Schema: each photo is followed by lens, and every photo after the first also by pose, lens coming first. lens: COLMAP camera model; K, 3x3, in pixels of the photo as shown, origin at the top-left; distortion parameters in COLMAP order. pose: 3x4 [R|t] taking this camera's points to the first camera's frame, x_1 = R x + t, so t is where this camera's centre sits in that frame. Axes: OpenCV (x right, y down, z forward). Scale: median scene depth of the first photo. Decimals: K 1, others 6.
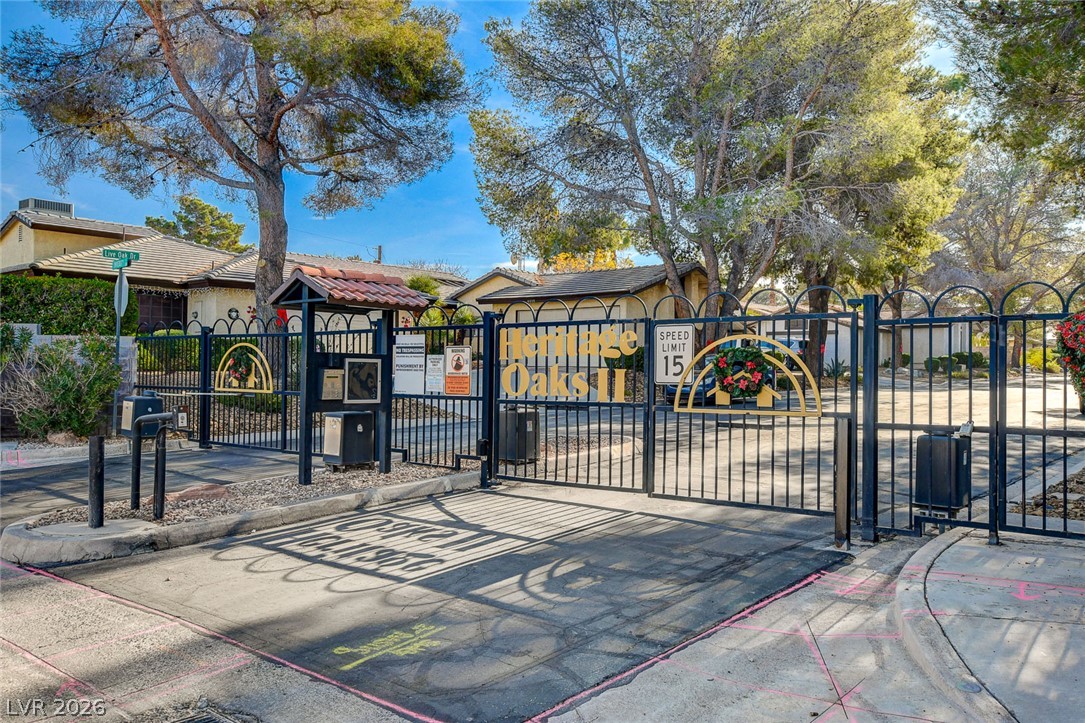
lens RADIAL K [[827.5, 0, 542.0], [0, 827.5, 358.3], [0, 0, 1]] dist [-0.000005, 0.000000]
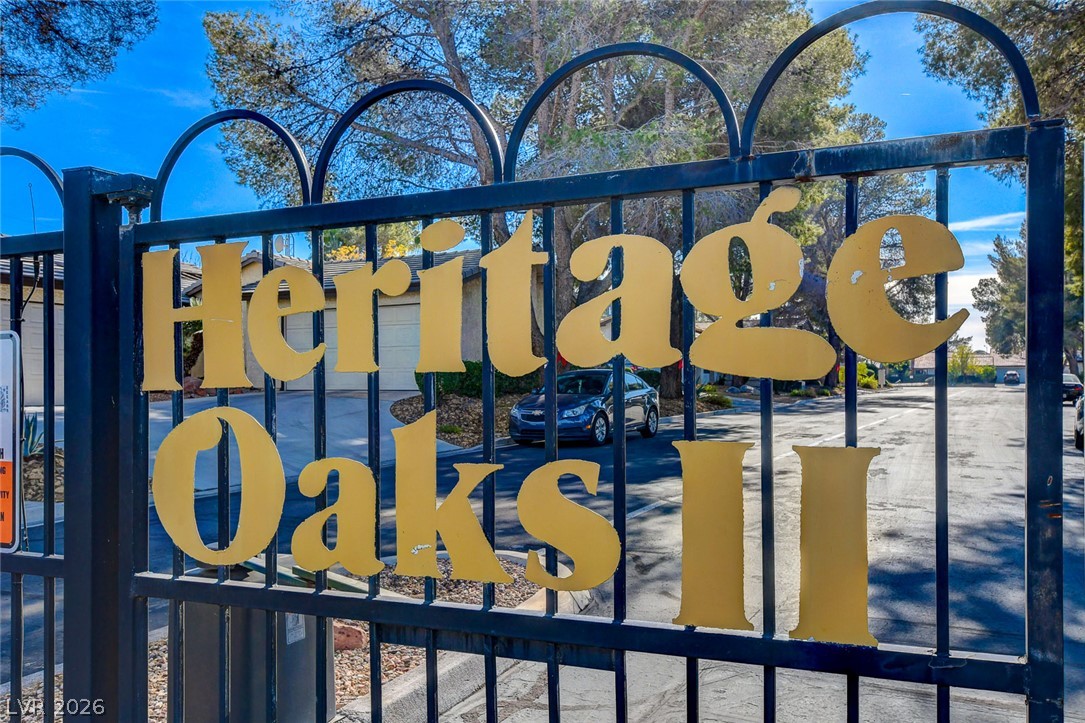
lens RADIAL K [[791.4, 0, 541.7], [0, 791.4, 363.8], [0, 0, 1]] dist [-0.005622, -0.001081]
pose [[0.964454, -0.016199, 0.263754, -0.005358], [0.017160, 0.999852, -0.001341, -0.003773], [-0.263693, 0.005820, 0.964589, 0.799246]]
